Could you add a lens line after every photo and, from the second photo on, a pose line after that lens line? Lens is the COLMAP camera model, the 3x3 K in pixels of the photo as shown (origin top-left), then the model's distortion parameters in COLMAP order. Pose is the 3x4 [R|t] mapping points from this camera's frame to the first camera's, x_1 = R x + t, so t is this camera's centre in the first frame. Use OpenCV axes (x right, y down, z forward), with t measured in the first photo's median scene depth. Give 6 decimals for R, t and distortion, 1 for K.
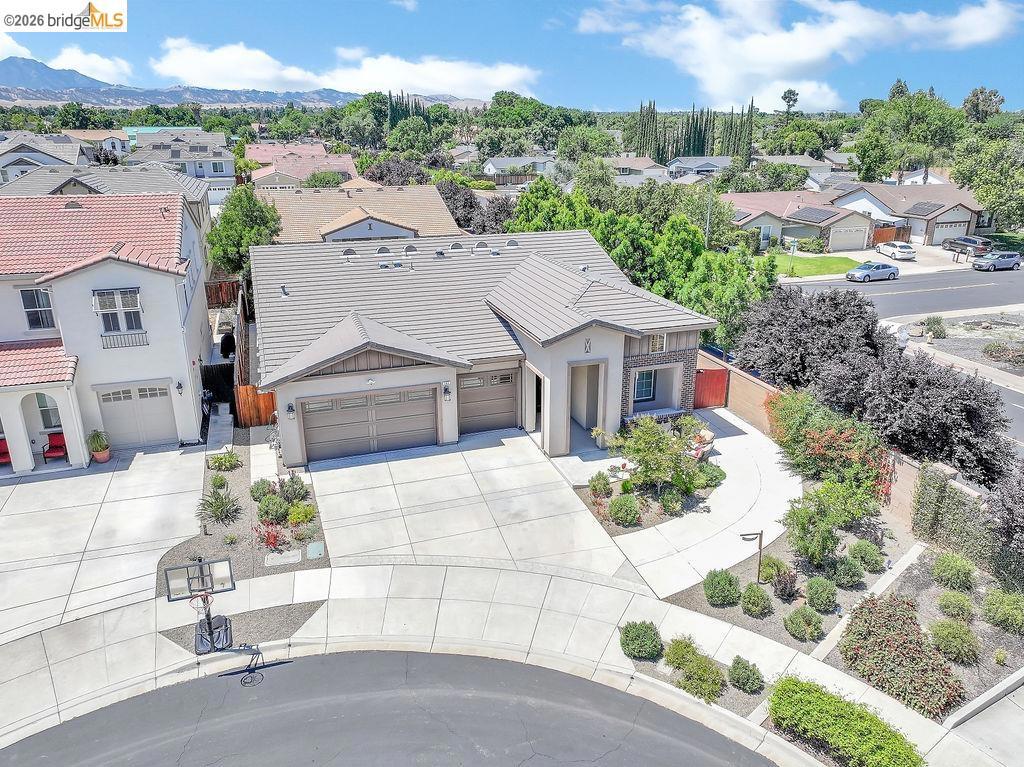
lens RADIAL K [[738.2, 0, 516.5], [0, 738.2, 378.7], [0, 0, 1]] dist [0.003038, 0.010527]
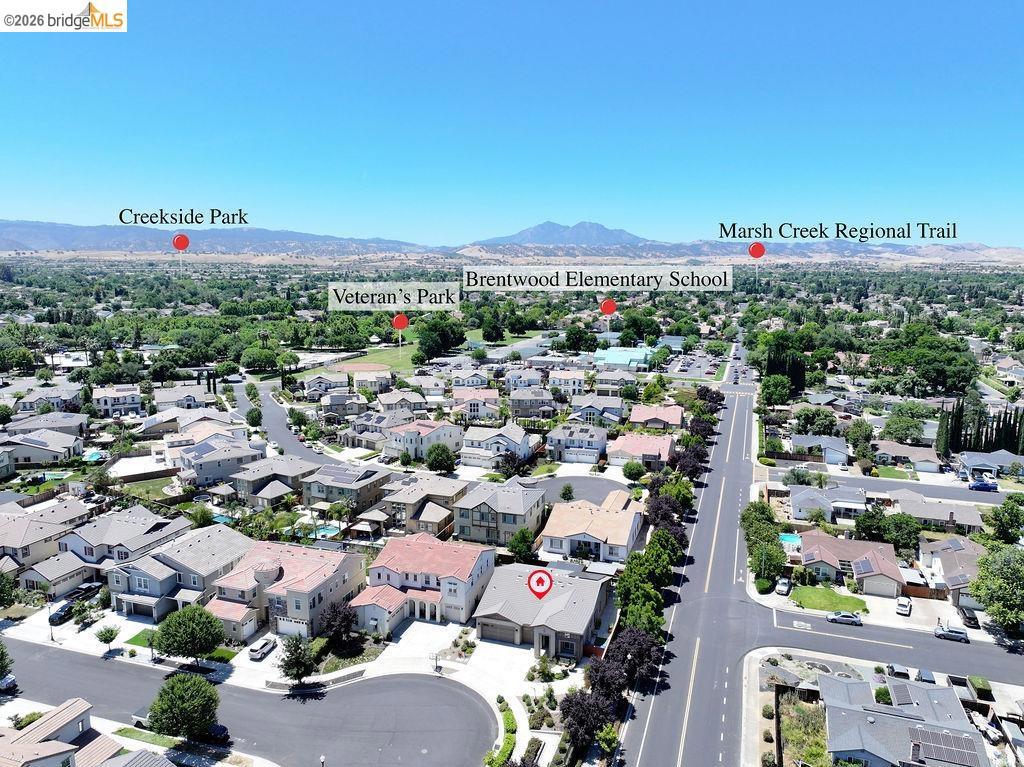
lens RADIAL K [[719.4, 0, 512.0], [0, 719.4, 383.5], [0, 0, 1]] dist [0.006917, 0.003020]
pose [[0.792818, 0.100511, -0.601113, 2.062638], [-0.203436, 0.973381, -0.105559, -0.855405], [0.574502, 0.205977, 0.792162, -2.272364]]
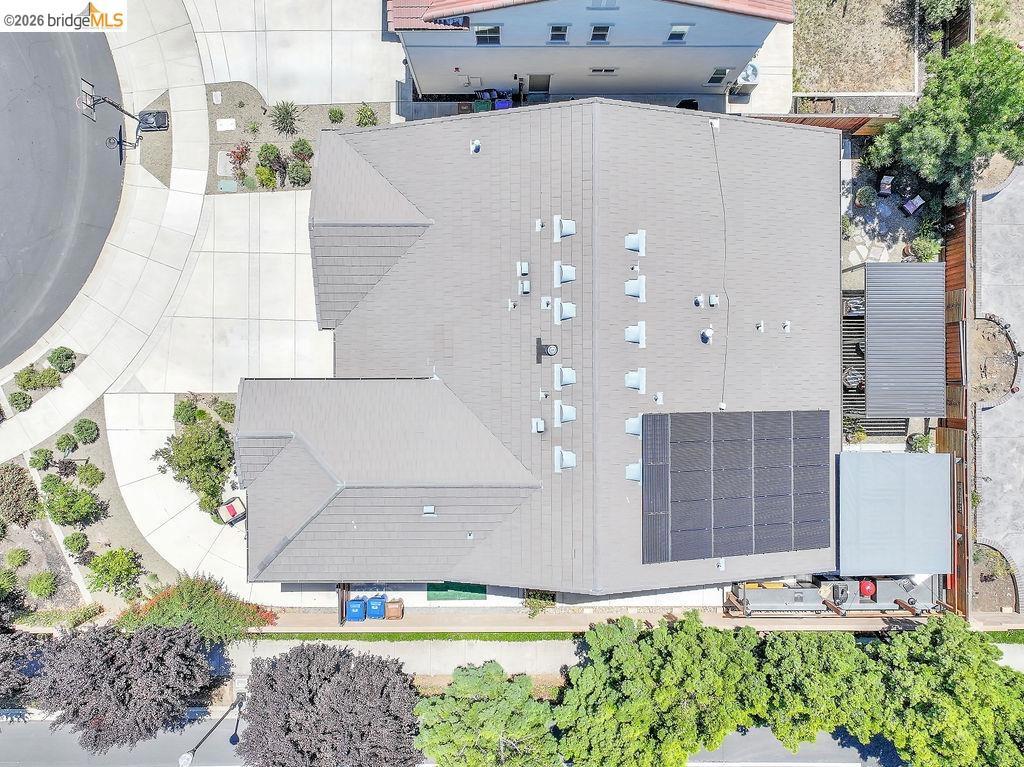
lens RADIAL K [[738.2, 0, 516.5], [0, 738.2, 378.7], [0, 0, 1]] dist [0.003038, 0.010527]
pose [[-0.323742, 0.946145, -0.001170, -0.087526], [-0.316804, -0.107235, 0.942410, -1.114007], [0.891530, 0.305468, 0.334459, 0.970054]]
